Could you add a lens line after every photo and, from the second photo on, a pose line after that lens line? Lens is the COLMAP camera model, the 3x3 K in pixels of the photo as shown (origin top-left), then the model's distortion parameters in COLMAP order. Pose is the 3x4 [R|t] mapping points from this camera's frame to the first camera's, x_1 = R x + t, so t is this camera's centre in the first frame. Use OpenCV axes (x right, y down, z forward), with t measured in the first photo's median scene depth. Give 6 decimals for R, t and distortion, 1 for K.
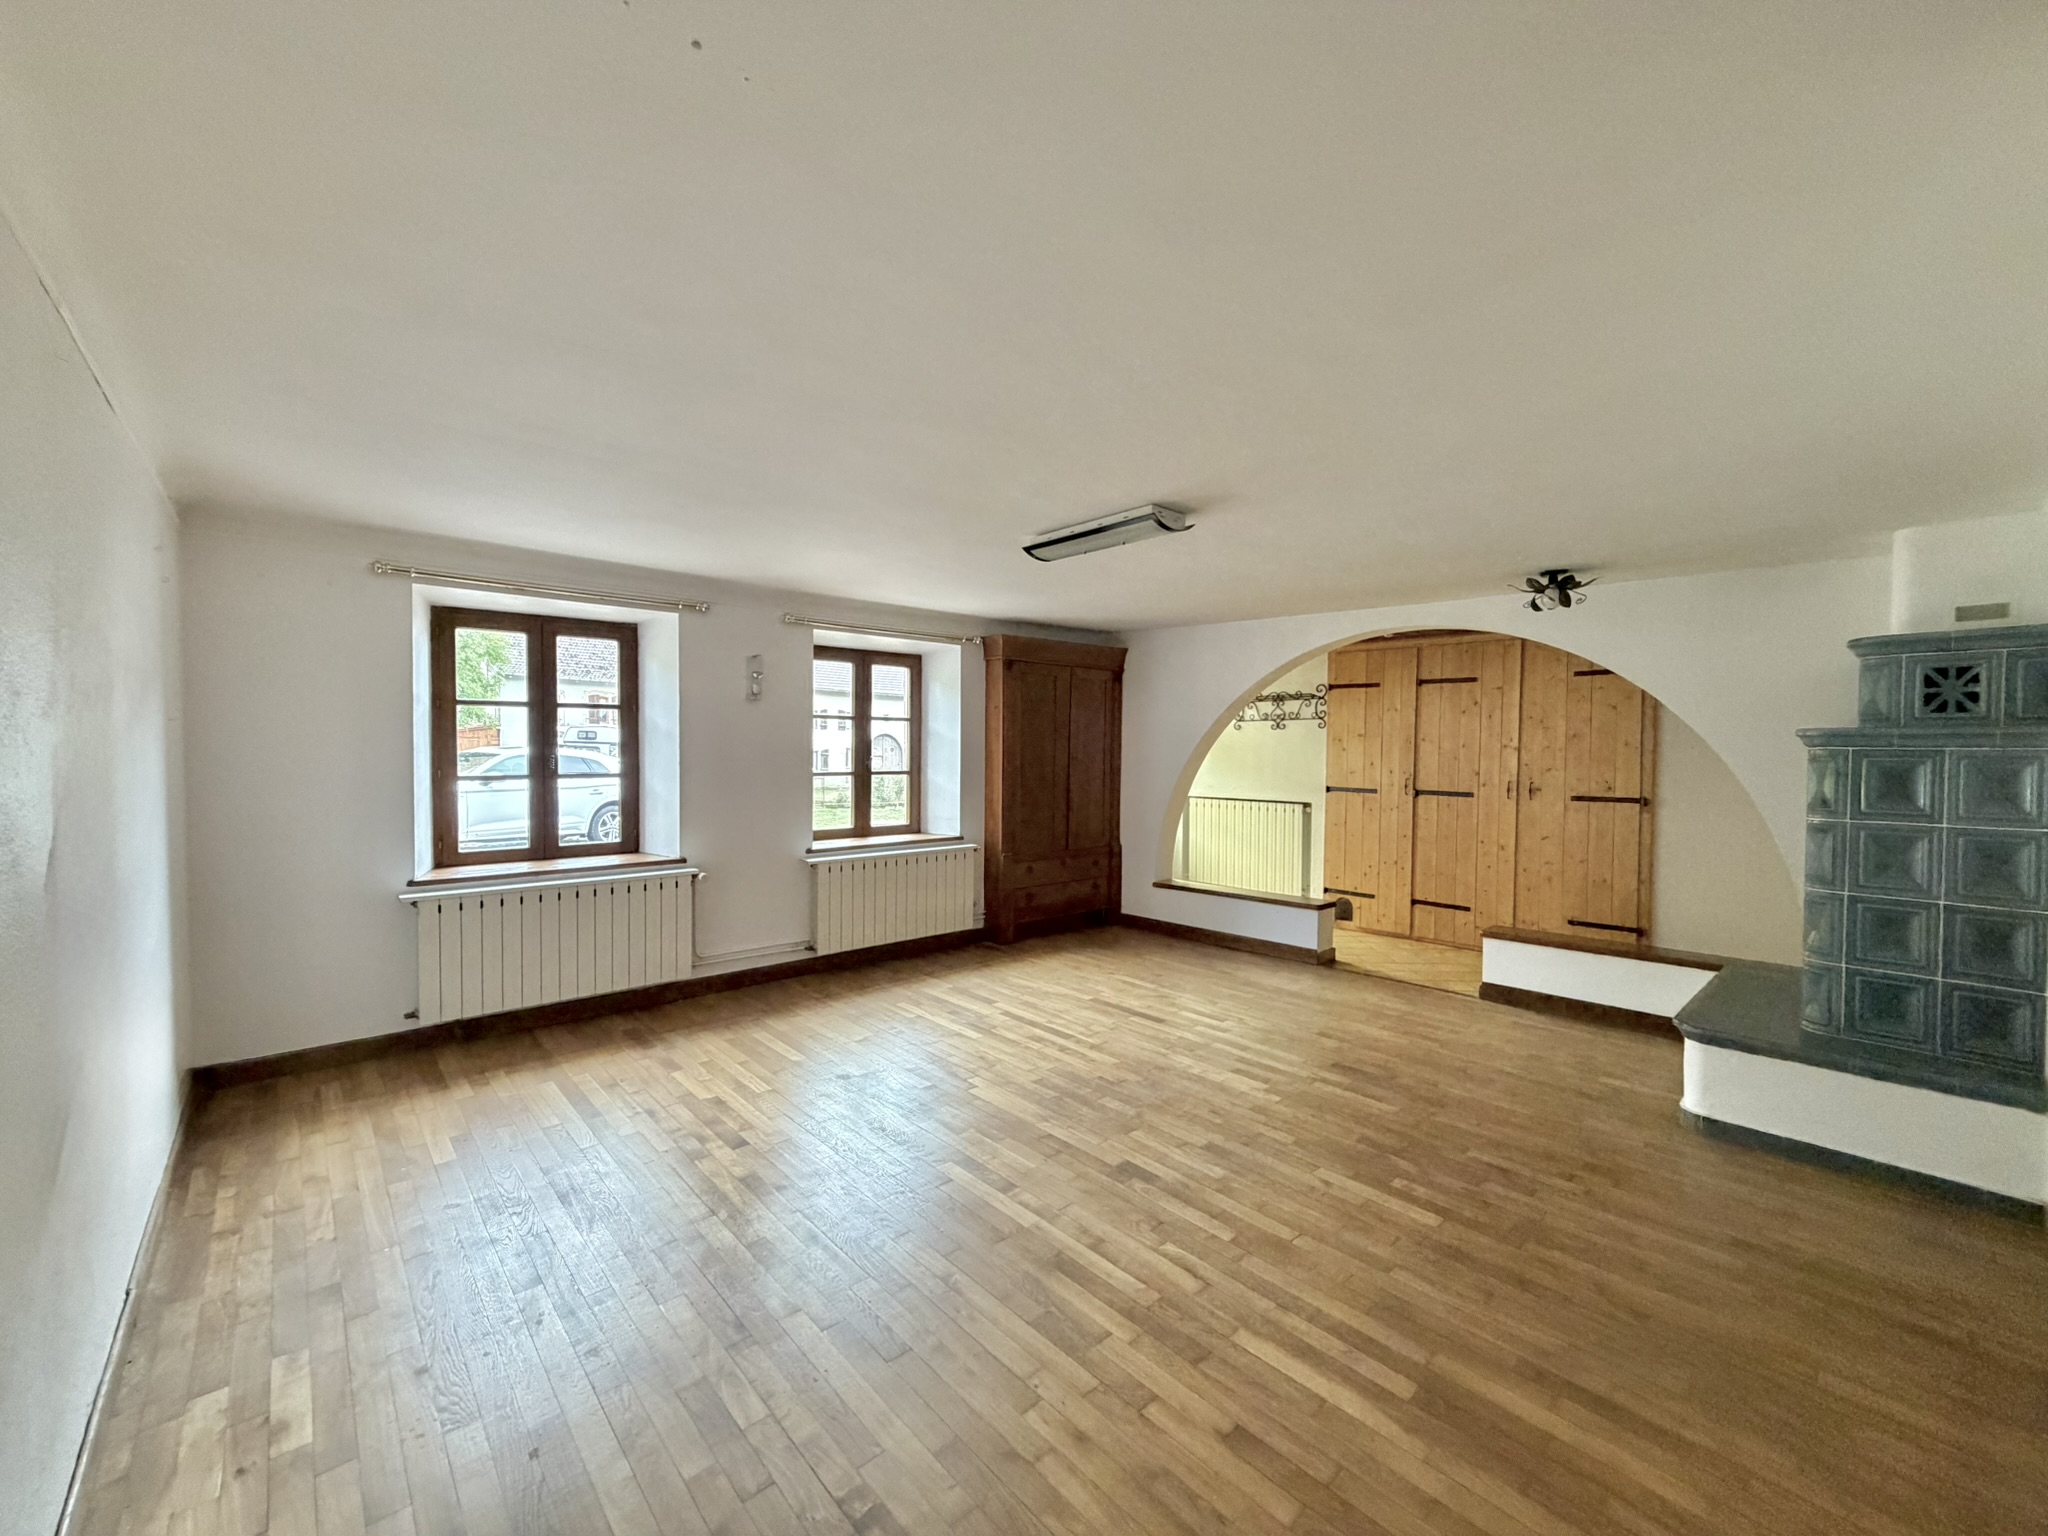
lens RADIAL K [[818.5, 0, 1017.4], [0, 818.5, 770.2], [0, 0, 1]] dist [-0.002135, 0.000336]
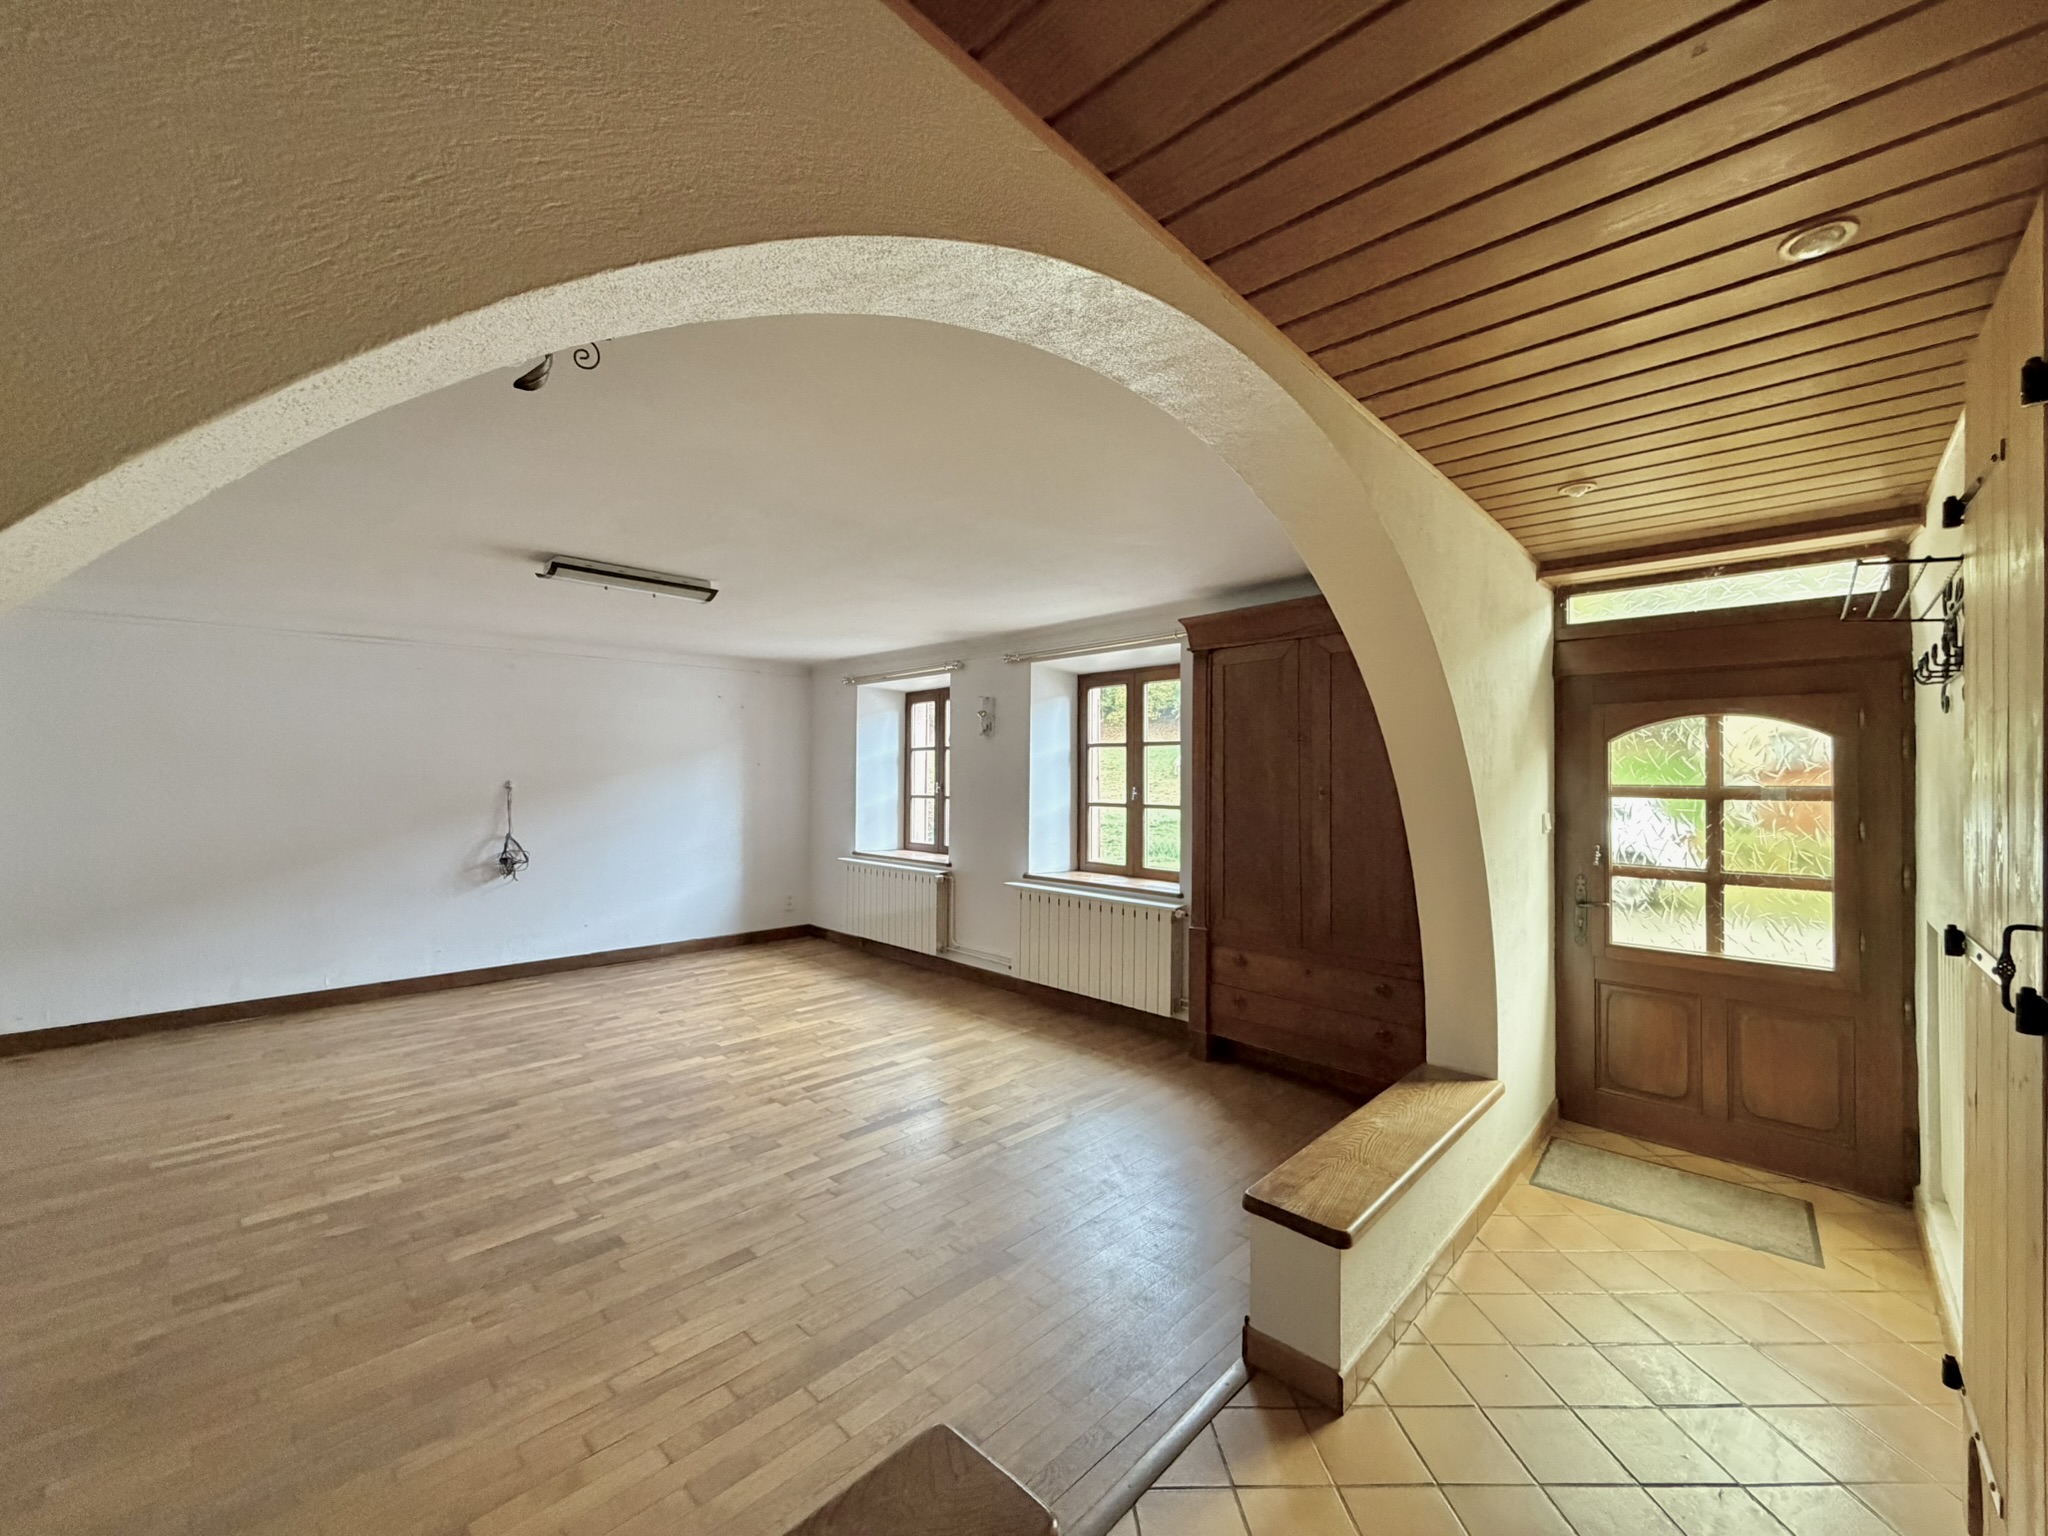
lens RADIAL K [[818.5, 0, 1017.4], [0, 818.5, 770.2], [0, 0, 1]] dist [-0.002135, 0.000336]
pose [[0.049324, -0.016173, -0.998652, 1.071059], [-0.034595, 0.999241, -0.017891, -0.021824], [0.998183, 0.035431, 0.048727, 1.272641]]
